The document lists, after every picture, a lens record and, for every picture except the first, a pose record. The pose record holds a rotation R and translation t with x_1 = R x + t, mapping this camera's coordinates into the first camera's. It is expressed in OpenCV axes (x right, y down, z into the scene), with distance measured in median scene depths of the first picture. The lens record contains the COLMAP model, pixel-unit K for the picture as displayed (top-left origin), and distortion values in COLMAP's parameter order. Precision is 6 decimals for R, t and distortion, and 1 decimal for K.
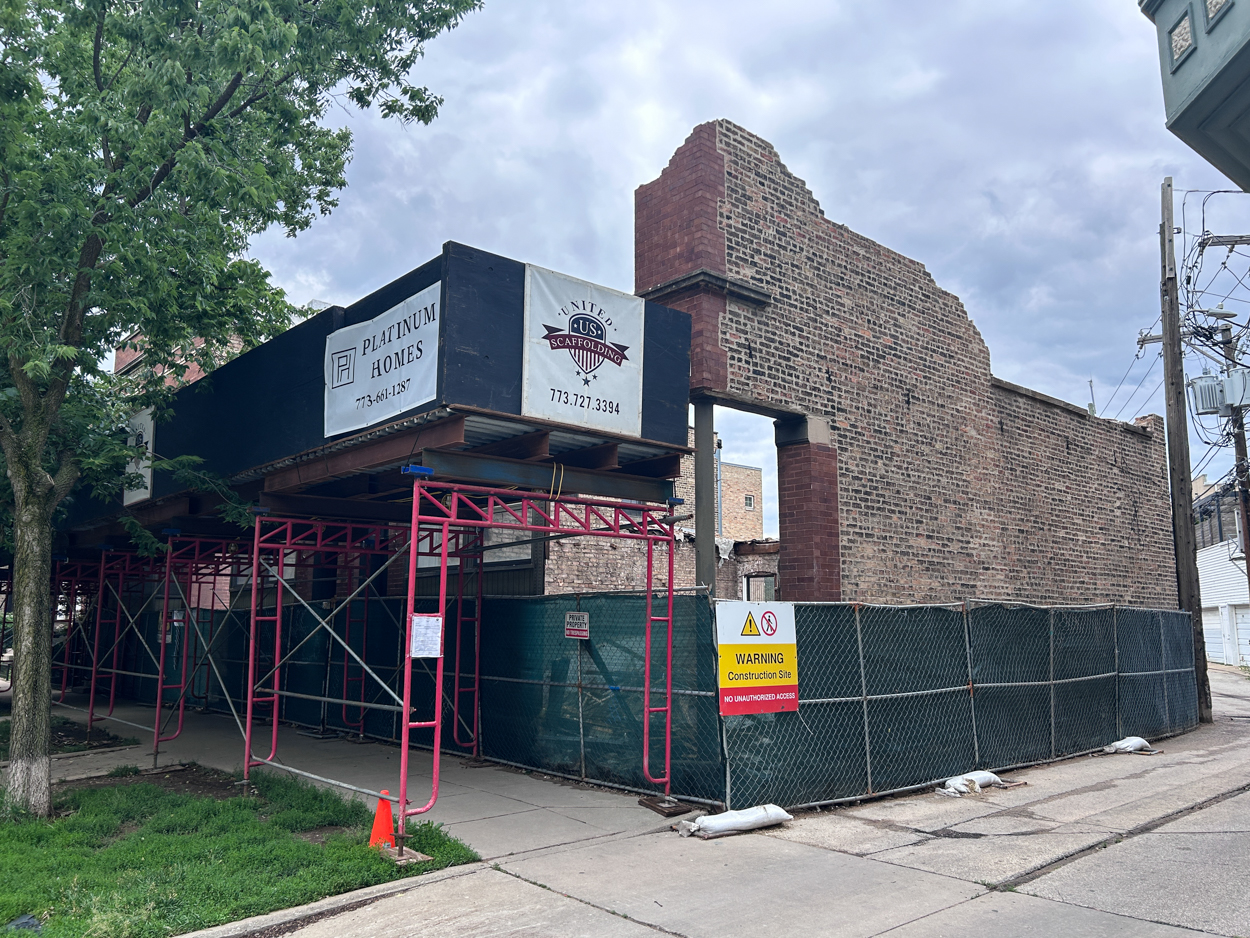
lens RADIAL K [[958.9, 0, 628.7], [0, 958.9, 462.9], [0, 0, 1]] dist [0.041262, -0.021031]
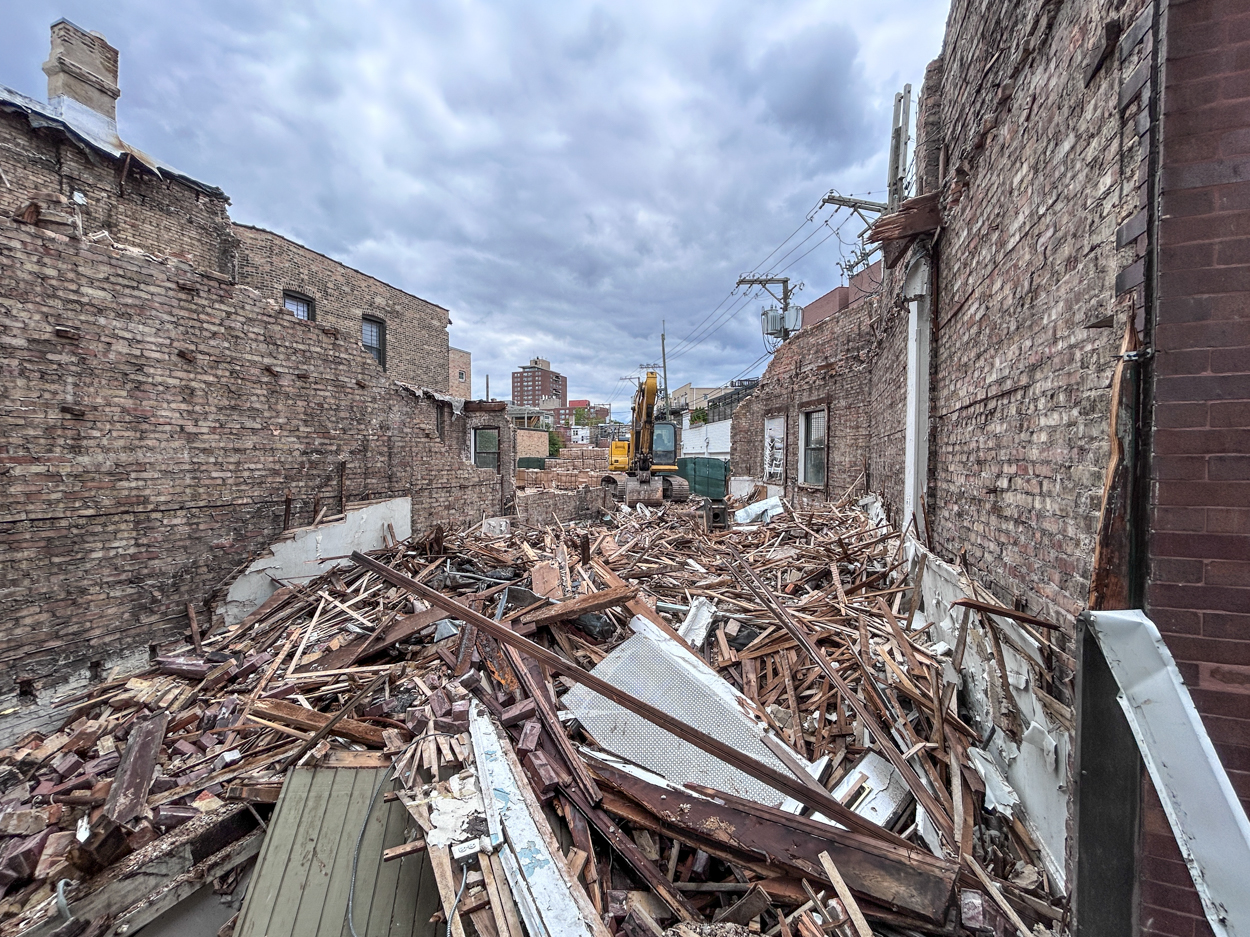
lens RADIAL K [[505.1, 0, 620.5], [0, 505.1, 457.3], [0, 0, 1]] dist [-0.001918, -0.000275]
pose [[0.889518, -0.002935, 0.456891, -0.009818], [-0.074639, 0.985613, 0.151647, 0.042228], [-0.450763, -0.168994, 0.876501, 0.339535]]
